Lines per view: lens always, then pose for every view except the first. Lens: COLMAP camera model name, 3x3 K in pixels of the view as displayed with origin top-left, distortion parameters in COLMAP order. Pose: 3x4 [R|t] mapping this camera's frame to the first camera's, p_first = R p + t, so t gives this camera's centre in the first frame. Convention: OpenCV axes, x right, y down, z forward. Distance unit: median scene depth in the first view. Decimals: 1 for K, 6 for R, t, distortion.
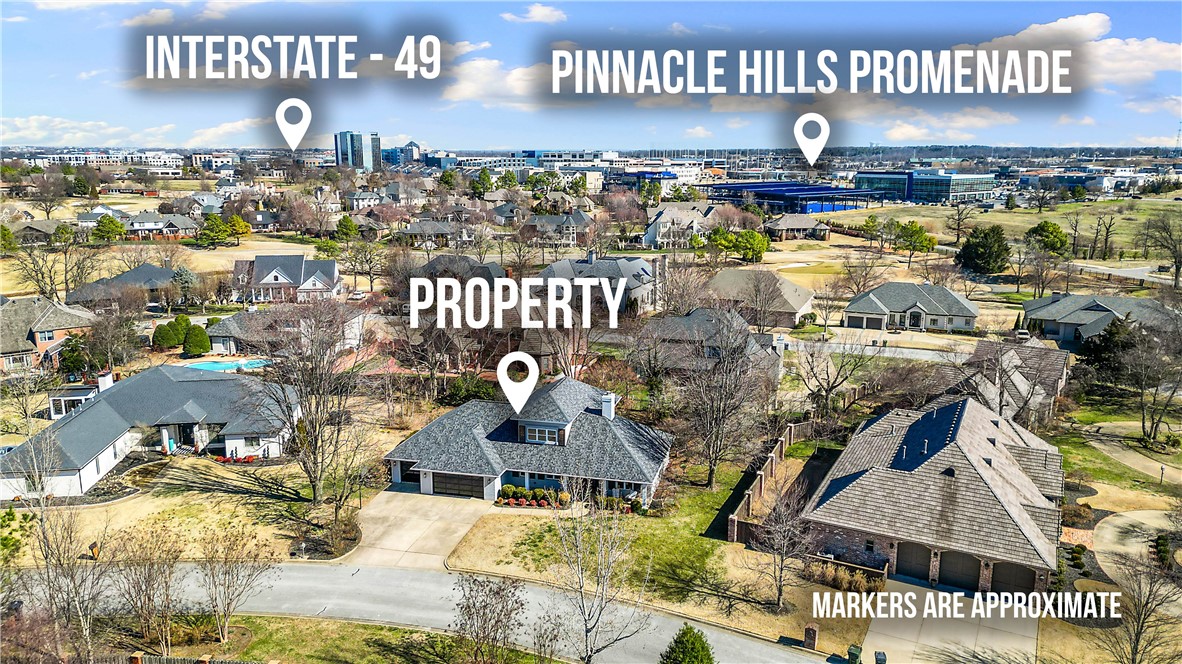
lens RADIAL K [[843.0, 0, 589.2], [0, 843.0, 326.1], [0, 0, 1]] dist [0.043501, -0.013283]
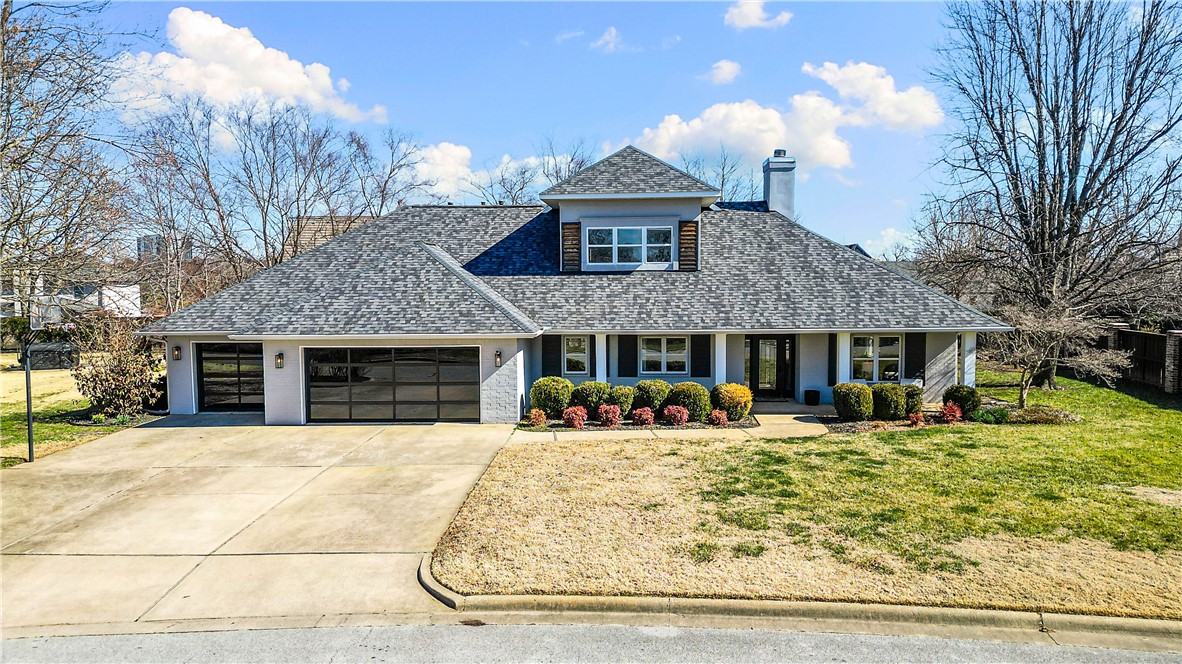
lens RADIAL K [[843.0, 0, 589.5], [0, 843.0, 330.6], [0, 0, 1]] dist [0.043501, -0.013283]
pose [[0.980214, -0.022708, 0.196634, -0.157211], [0.049061, 0.990272, -0.130209, 0.231183], [-0.191764, 0.137280, 0.971793, 0.736336]]
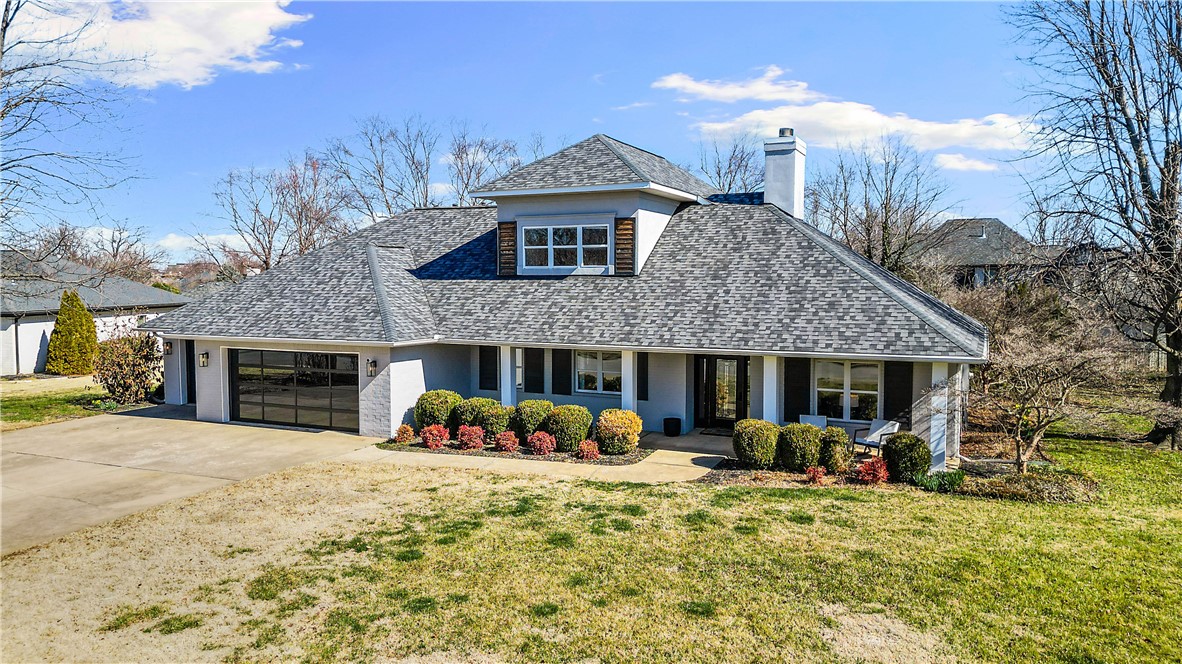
lens RADIAL K [[843.0, 0, 580.2], [0, 843.0, 328.4], [0, 0, 1]] dist [0.043501, -0.013283]
pose [[0.980790, 0.009073, -0.194854, 0.011492], [-0.036185, 0.990043, -0.136033, 0.222465], [0.191679, 0.140471, 0.971353, 0.775848]]
